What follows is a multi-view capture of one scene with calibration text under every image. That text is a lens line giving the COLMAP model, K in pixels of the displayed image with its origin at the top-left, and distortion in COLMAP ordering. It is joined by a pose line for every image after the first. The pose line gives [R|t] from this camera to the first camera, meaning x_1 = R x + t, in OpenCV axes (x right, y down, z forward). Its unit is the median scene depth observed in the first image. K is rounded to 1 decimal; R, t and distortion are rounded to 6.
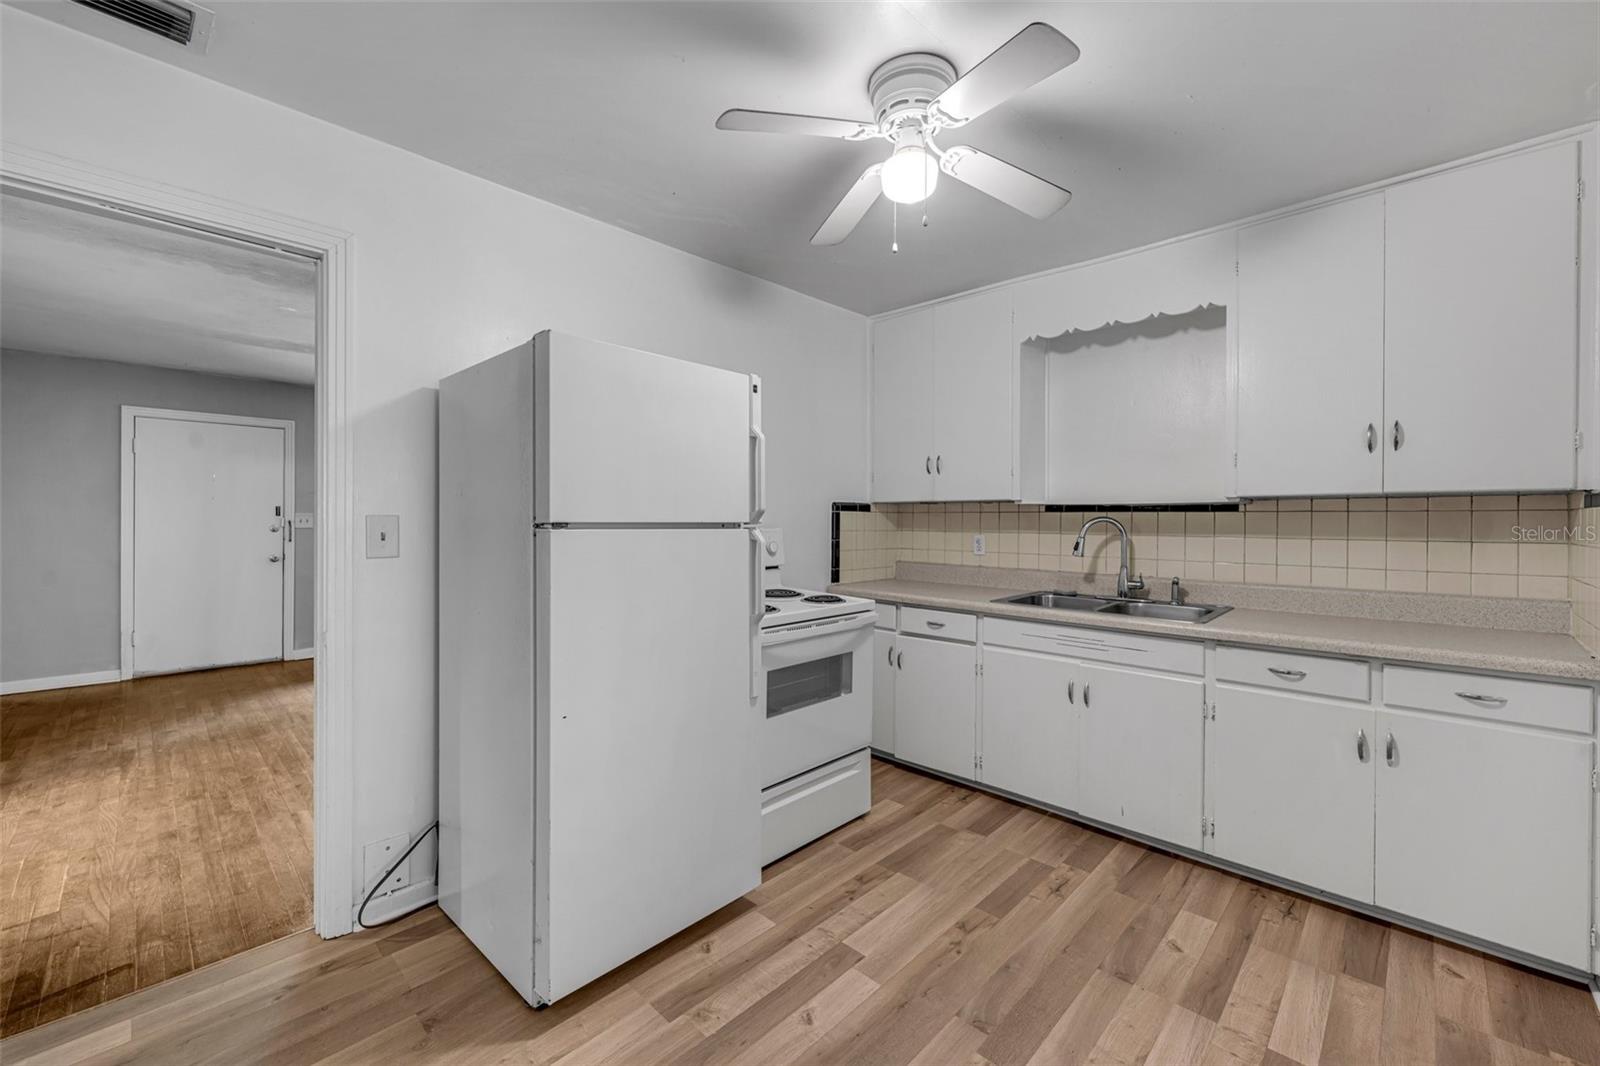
lens RADIAL K [[640.6, 0, 785.4], [0, 640.6, 524.1], [0, 0, 1]] dist [-0.001932, 0.000082]
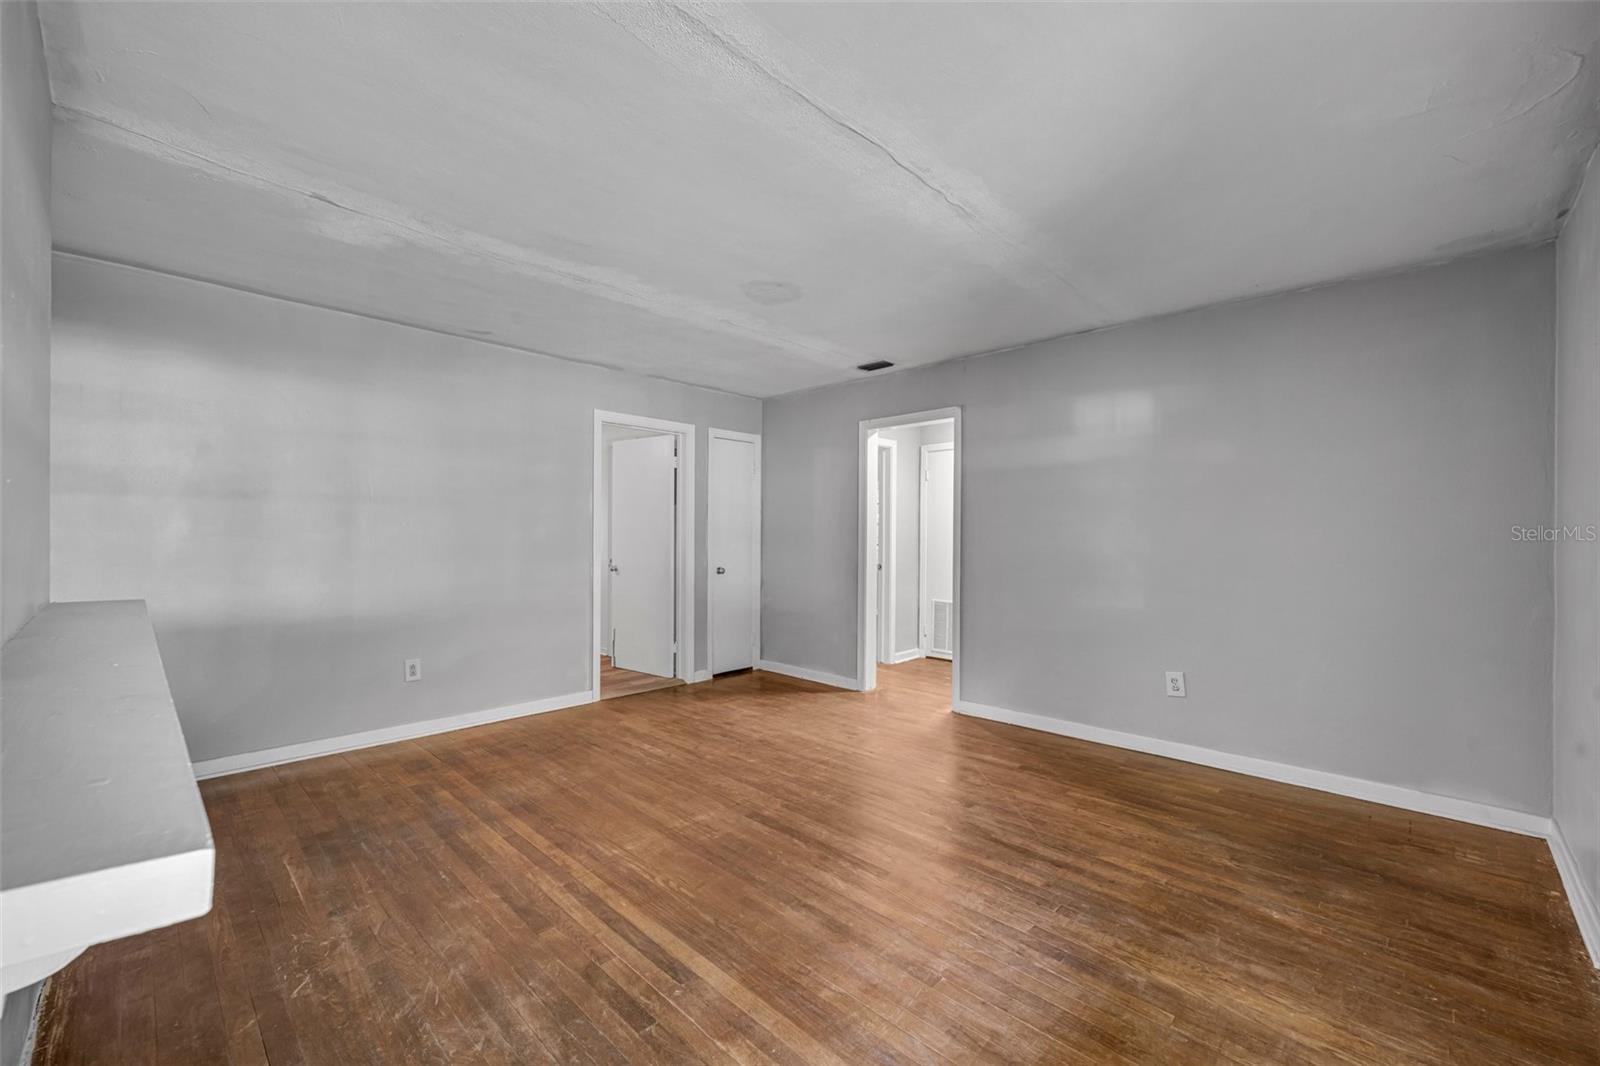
lens RADIAL K [[640.6, 0, 796.6], [0, 640.6, 538.3], [0, 0, 1]] dist [-0.001932, 0.000082]
pose [[-0.999914, -0.004409, -0.012370, -1.003588], [-0.004537, 0.999936, 0.010342, -0.004078], [0.012323, 0.010397, -0.999870, 2.378874]]
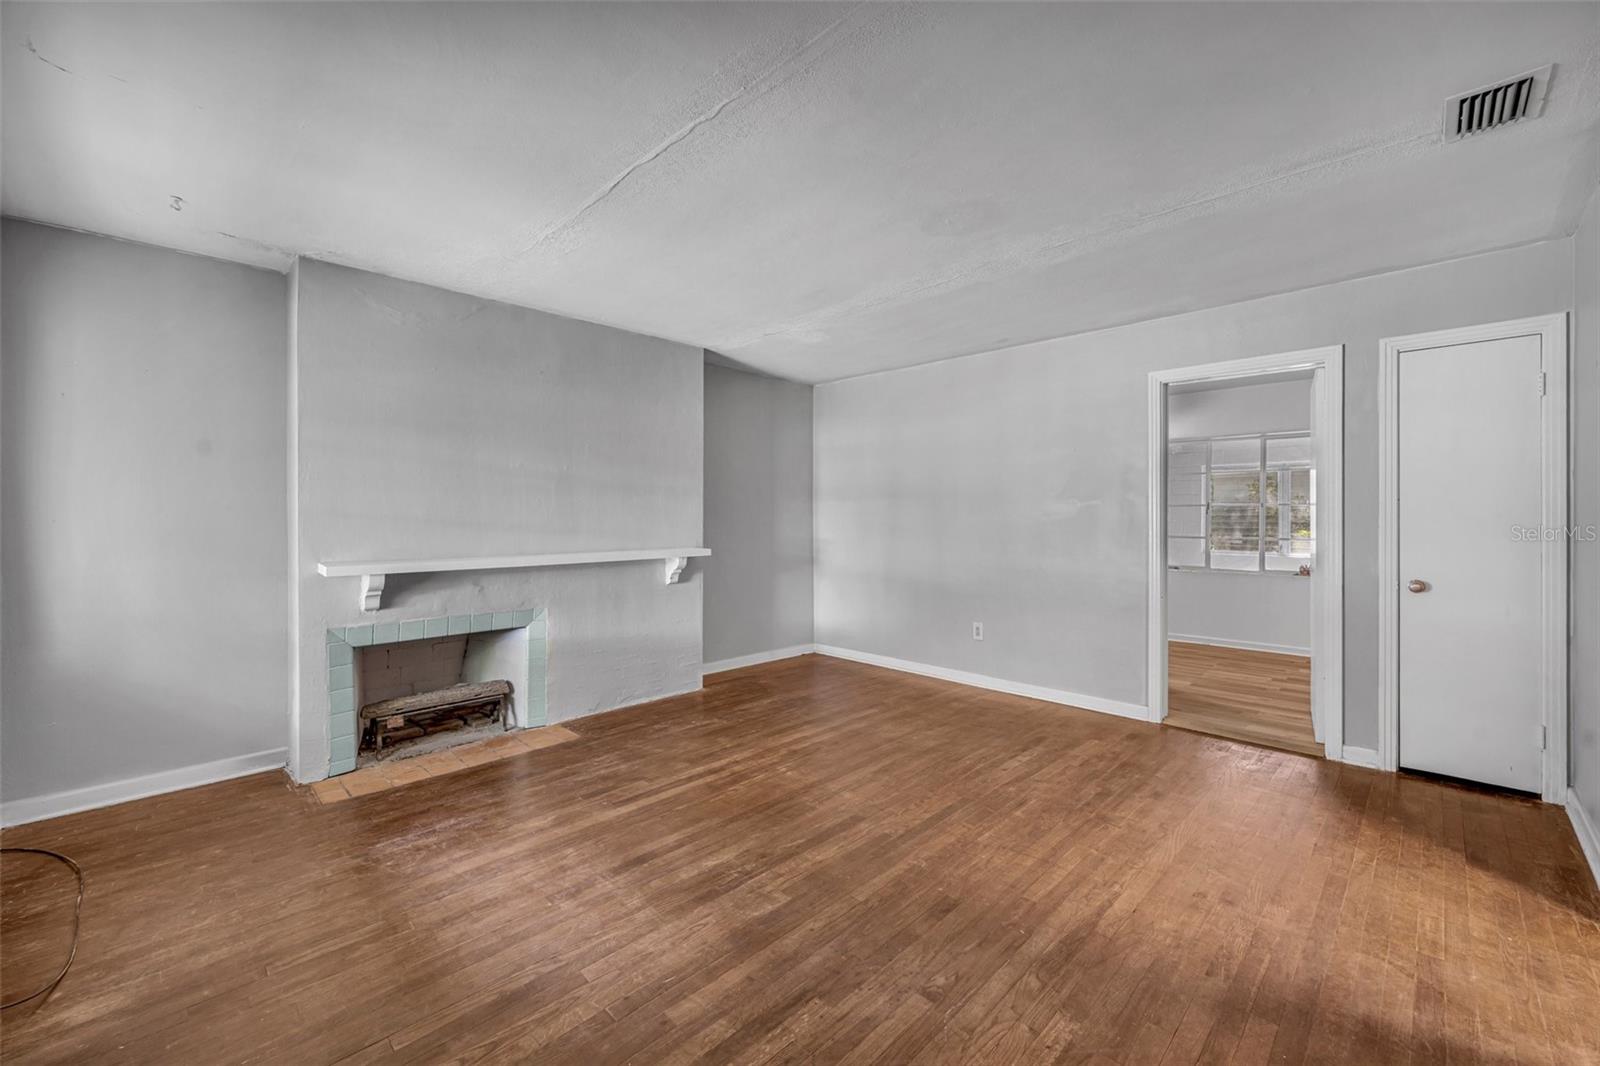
lens RADIAL K [[640.6, 0, 805.5], [0, 640.6, 523.5], [0, 0, 1]] dist [-0.001932, 0.000082]
pose [[-0.003386, -0.005285, 0.999980, -1.883920], [0.003072, 0.999981, 0.005296, 0.000513], [-0.999990, 0.003090, -0.003370, 1.465259]]
